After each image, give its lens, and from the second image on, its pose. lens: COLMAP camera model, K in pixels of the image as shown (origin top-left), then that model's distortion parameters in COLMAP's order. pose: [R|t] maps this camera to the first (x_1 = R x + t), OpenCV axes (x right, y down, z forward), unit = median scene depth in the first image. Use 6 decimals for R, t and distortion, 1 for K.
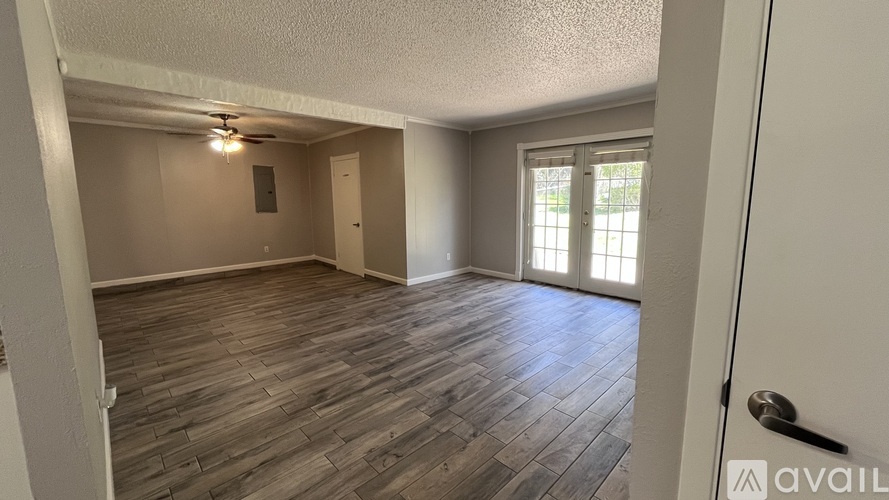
lens RADIAL K [[360.0, 0, 444.3], [0, 360.0, 247.4], [0, 0, 1]] dist [-0.002750, -0.000020]
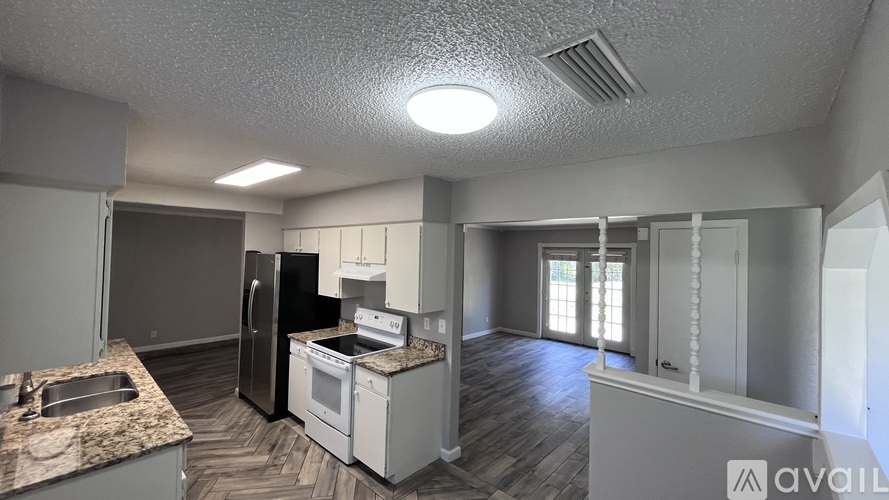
lens RADIAL K [[360.0, 0, 444.6], [0, 360.0, 247.6], [0, 0, 1]] dist [-0.002750, -0.000020]
pose [[0.997679, 0.032102, 0.060052, -0.351716], [-0.022301, 0.987301, -0.157287, -0.037512], [-0.064339, 0.155583, 0.985725, -0.563874]]
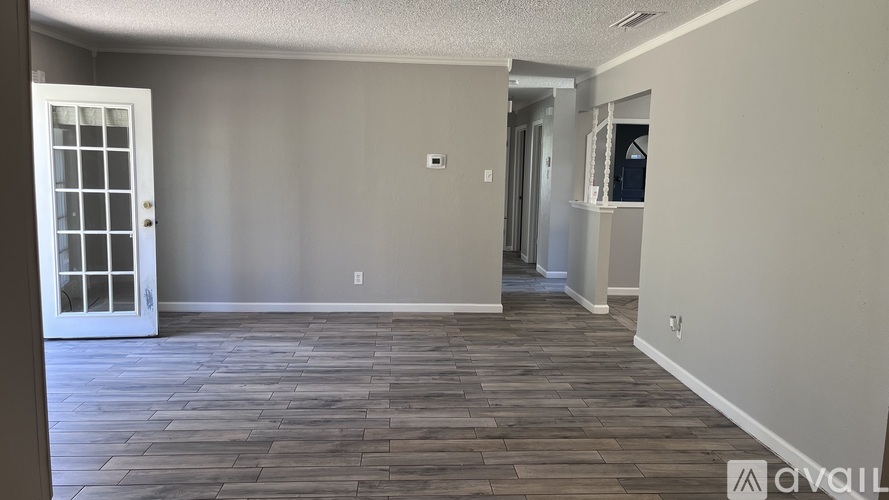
lens RADIAL K [[678.5, 0, 445.2], [0, 678.5, 250.3], [0, 0, 1]] dist [0.007785, 0.001026]
pose [[-0.764385, -0.088207, 0.638698, -0.827003], [0.077760, 0.970755, 0.227128, -0.240792], [-0.640054, 0.223279, -0.735172, 1.499036]]
